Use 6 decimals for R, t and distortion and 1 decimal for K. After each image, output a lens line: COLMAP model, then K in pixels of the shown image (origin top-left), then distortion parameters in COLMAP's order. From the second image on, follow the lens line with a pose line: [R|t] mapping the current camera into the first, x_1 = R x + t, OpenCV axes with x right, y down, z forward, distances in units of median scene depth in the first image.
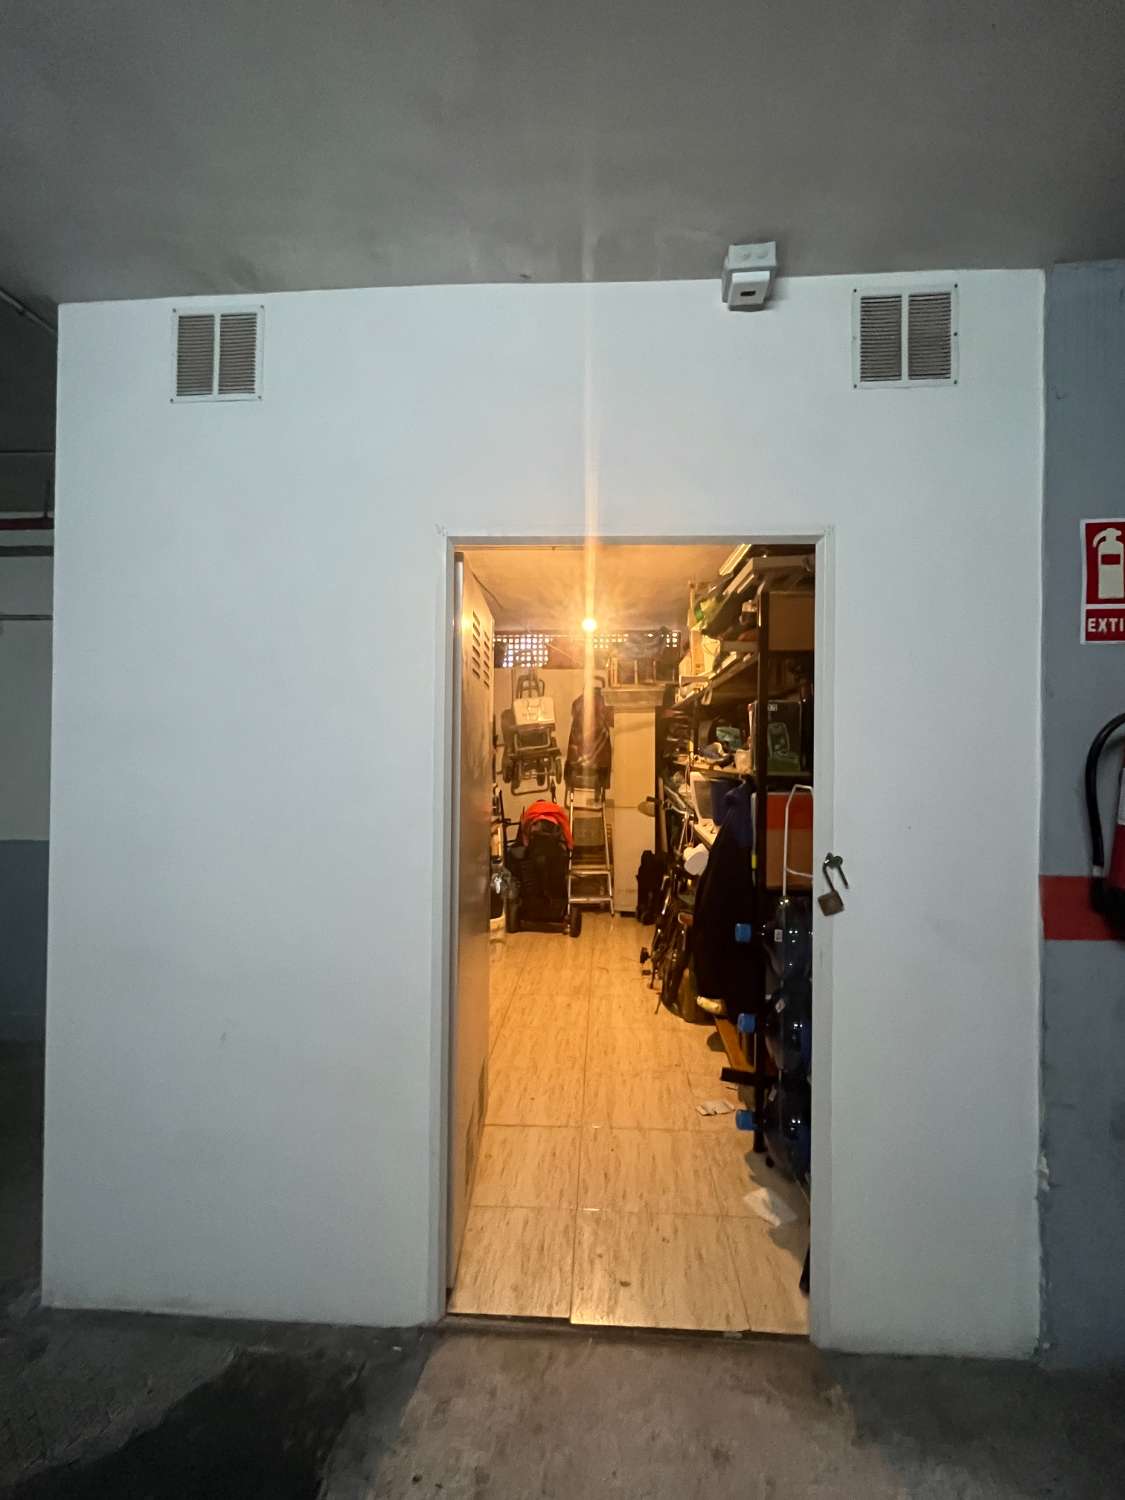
lens RADIAL K [[660.3, 0, 566.7], [0, 660.3, 748.7], [0, 0, 1]] dist [-0.000369, -0.000884]
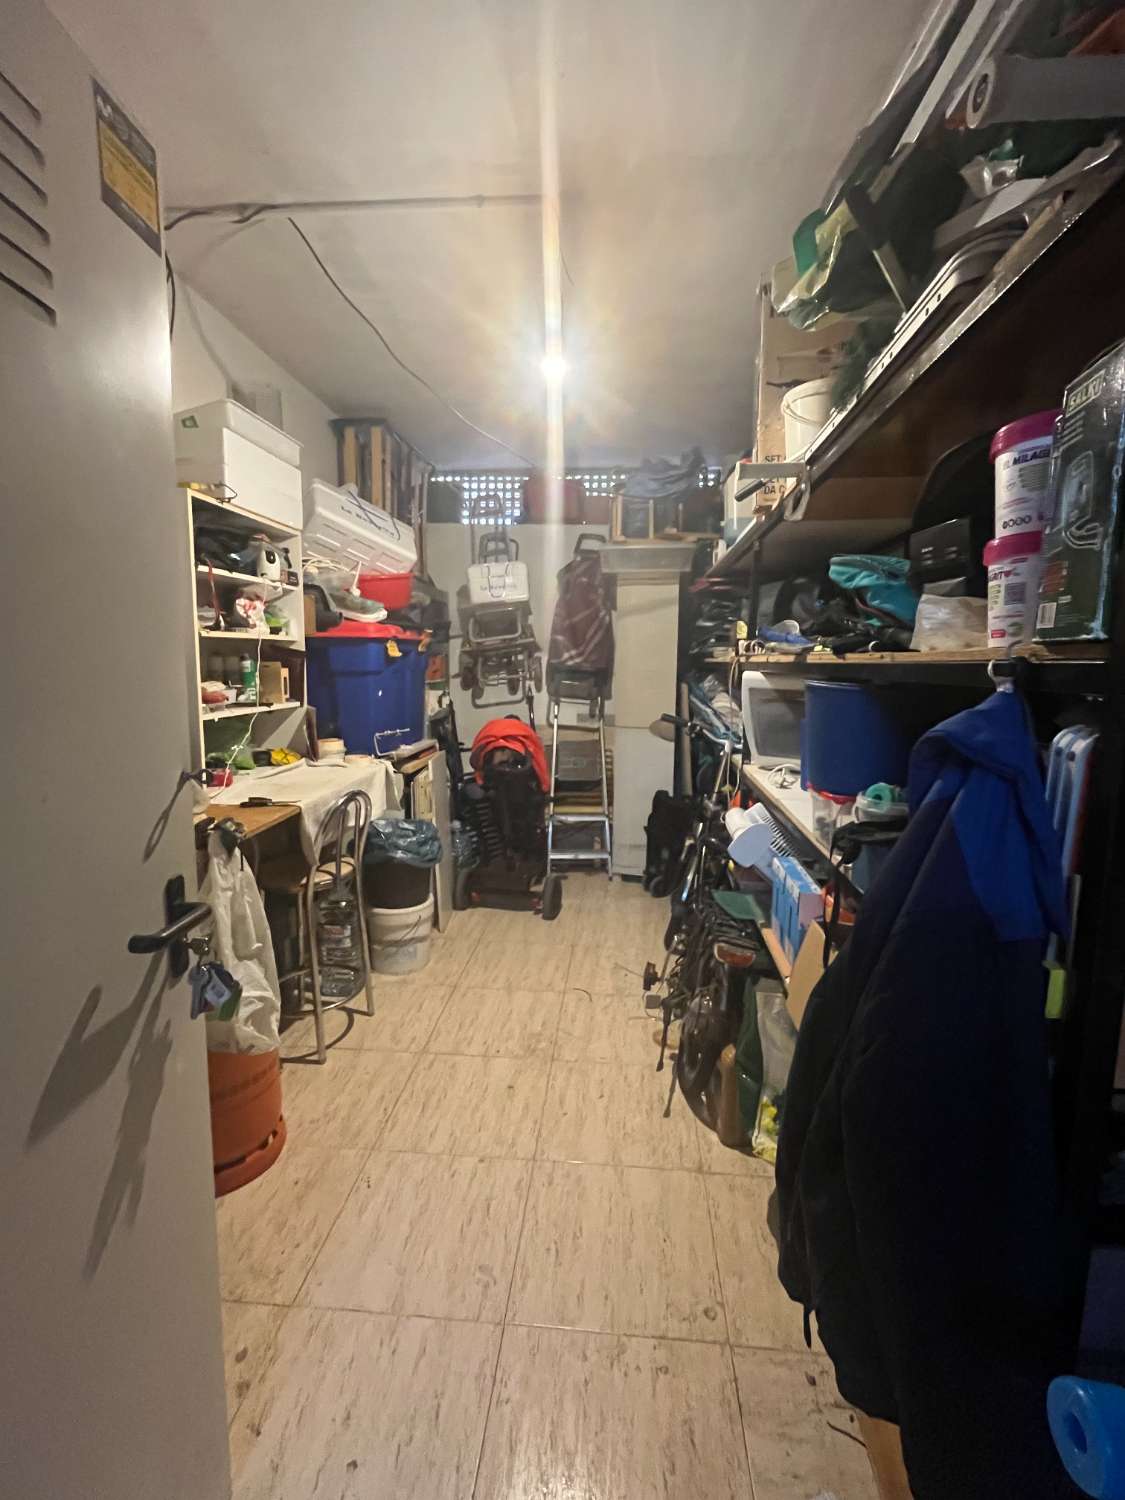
lens RADIAL K [[660.3, 0, 564.0], [0, 660.3, 745.7], [0, 0, 1]] dist [-0.000369, -0.000884]
pose [[0.999427, 0.010856, -0.032058, 0.059927], [-0.006514, 0.991153, 0.132563, 0.025482], [0.033214, -0.132278, 0.990656, 0.460942]]
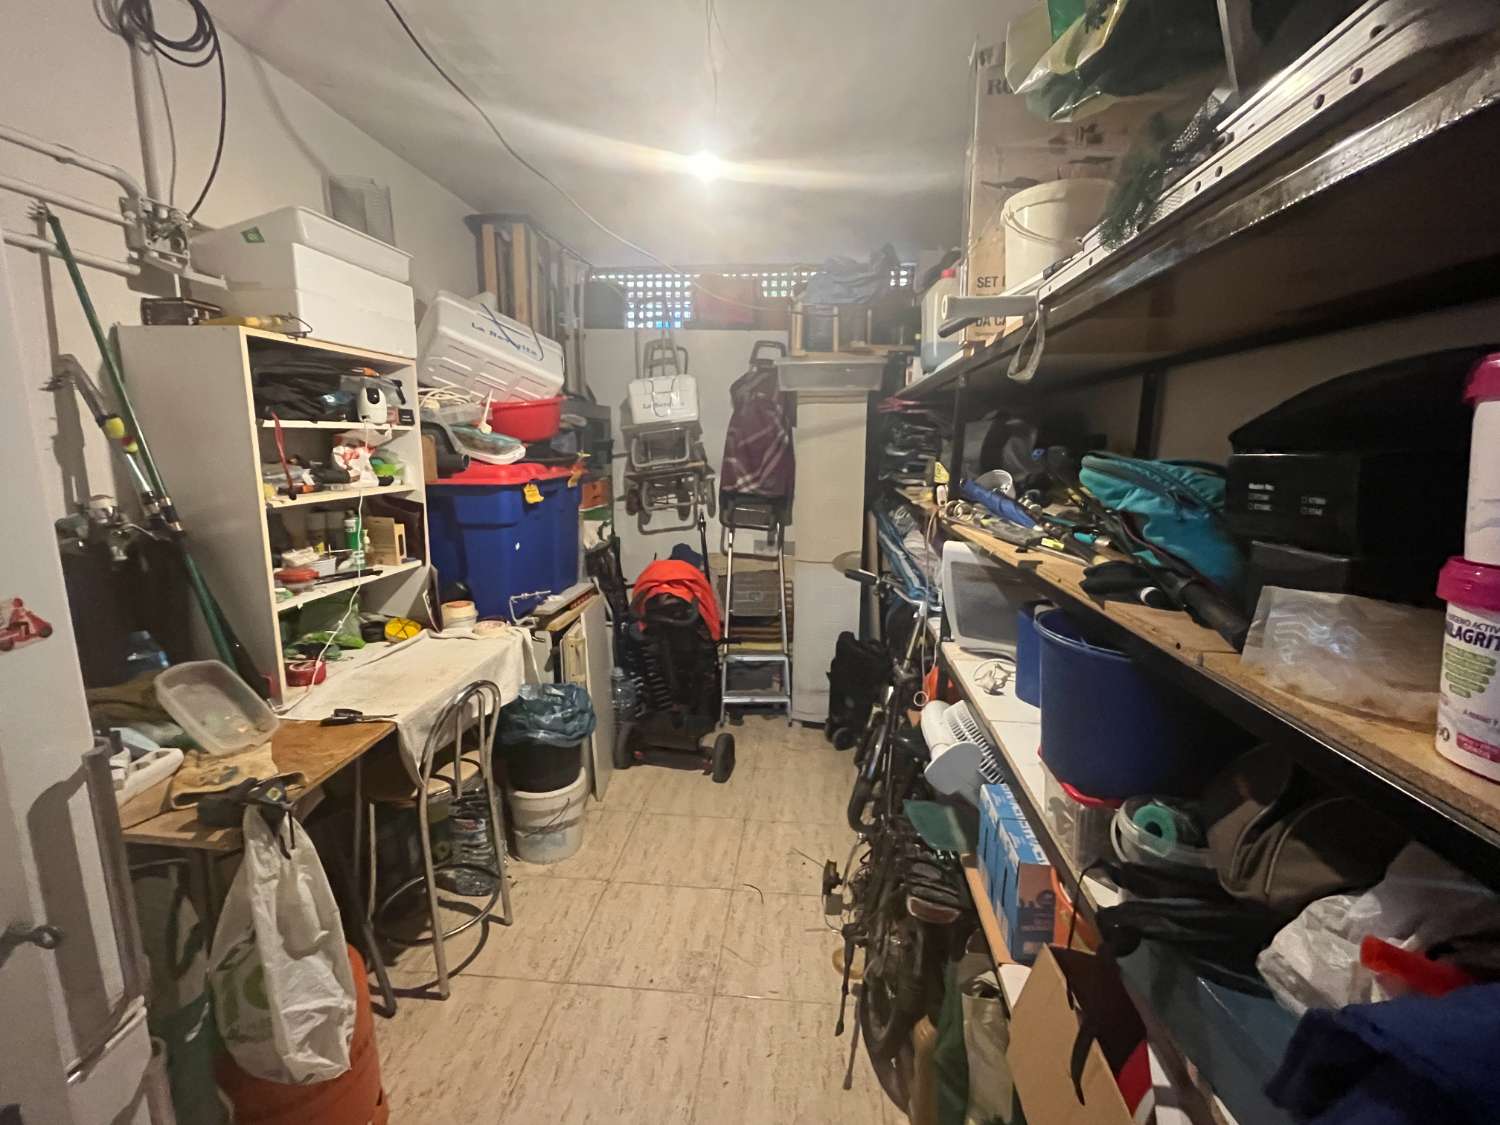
lens RADIAL K [[660.3, 0, 745.6], [0, 660.3, 560.7], [0, 0, 1]] dist [-0.000369, -0.000884]
pose [[0.999138, 0.010305, -0.040201, 0.073917], [-0.002912, 0.983702, 0.179784, -0.031922], [0.041399, -0.179512, 0.982884, 0.570762]]
